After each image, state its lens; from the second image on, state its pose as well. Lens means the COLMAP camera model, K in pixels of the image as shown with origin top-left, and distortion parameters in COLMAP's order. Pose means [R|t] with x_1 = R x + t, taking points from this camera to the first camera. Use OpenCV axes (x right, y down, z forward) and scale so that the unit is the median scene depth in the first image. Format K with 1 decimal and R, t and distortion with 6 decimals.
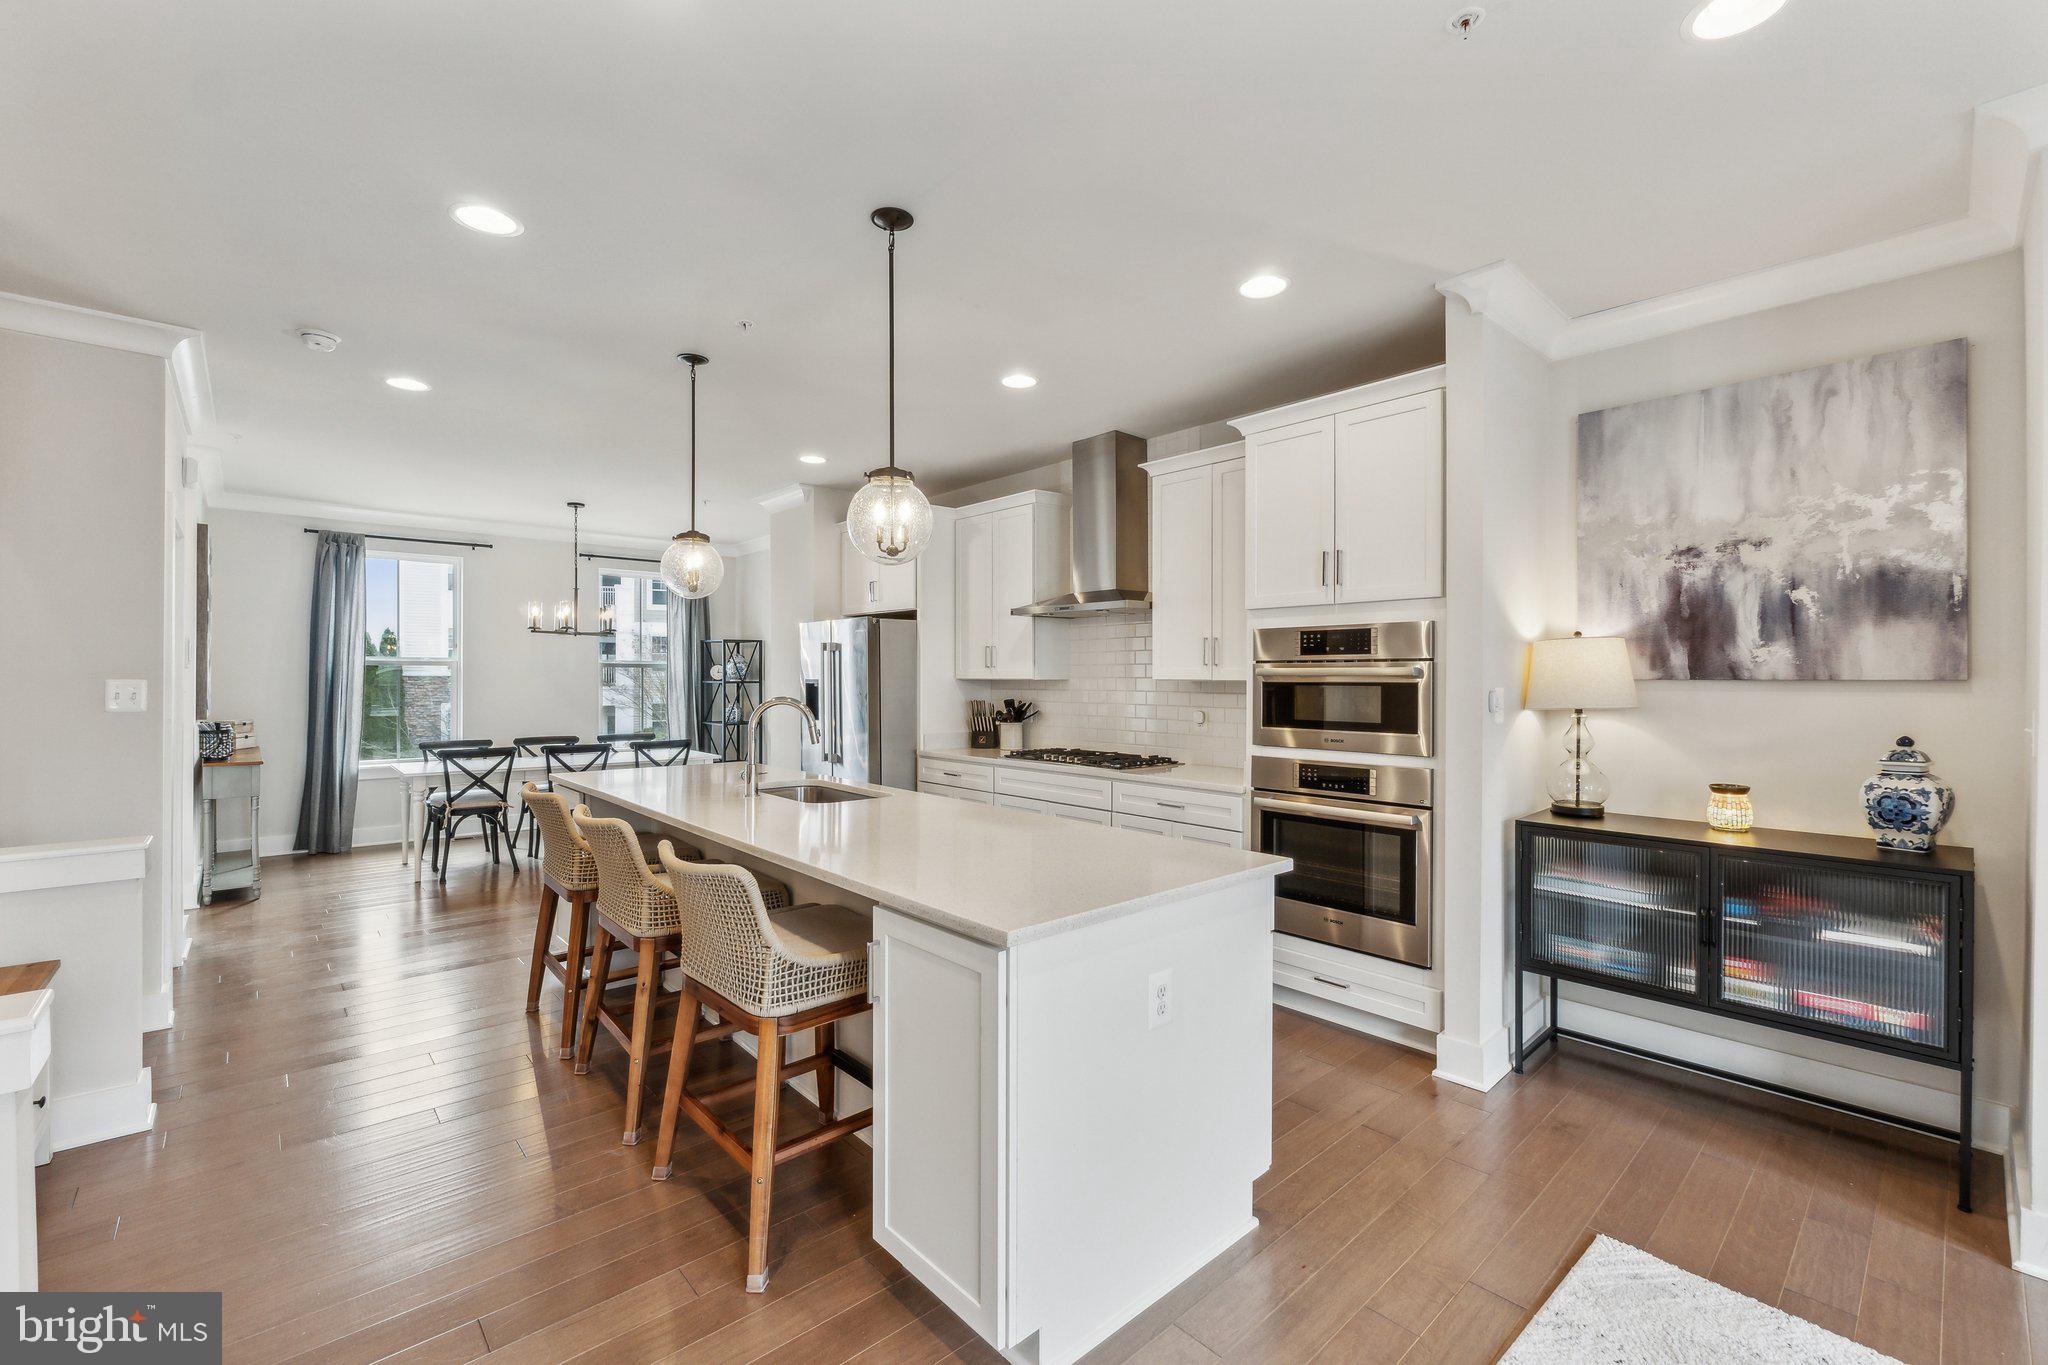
lens RADIAL K [[859.4, 0, 1021.0], [0, 859.4, 676.7], [0, 0, 1]] dist [-0.009144, -0.000210]
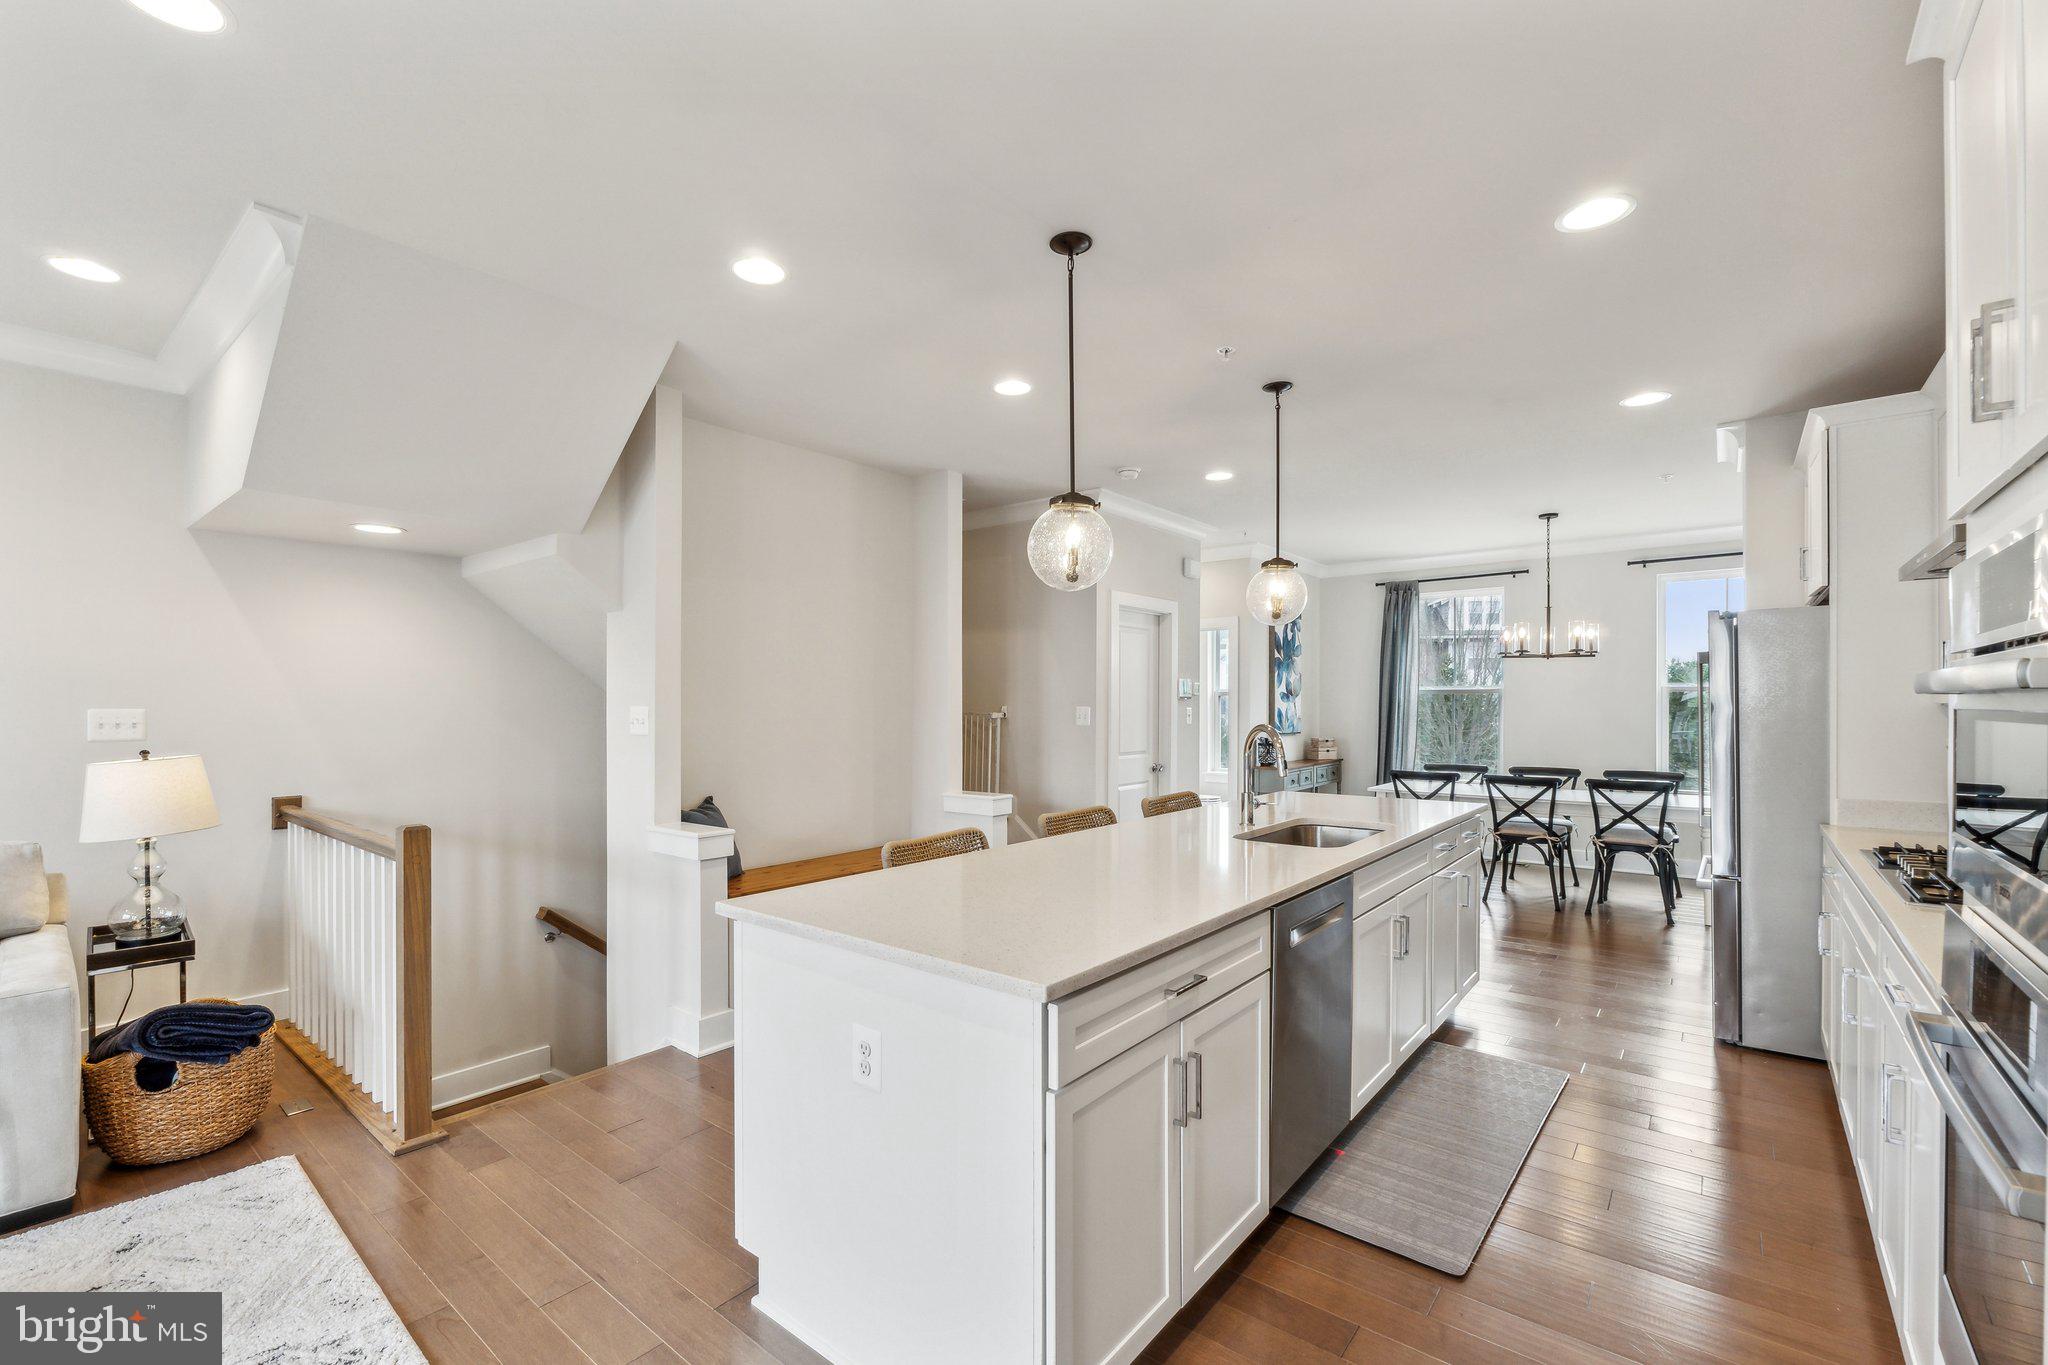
lens RADIAL K [[886.7, 0, 1026.9], [0, 886.7, 702.2], [0, 0, 1]] dist [-0.000072, -0.000080]
pose [[0.169406, -0.005614, -0.985530, 0.320160], [0.003514, 0.999981, -0.005092, 0.001639], [0.985540, -0.002600, 0.169422, 0.289050]]
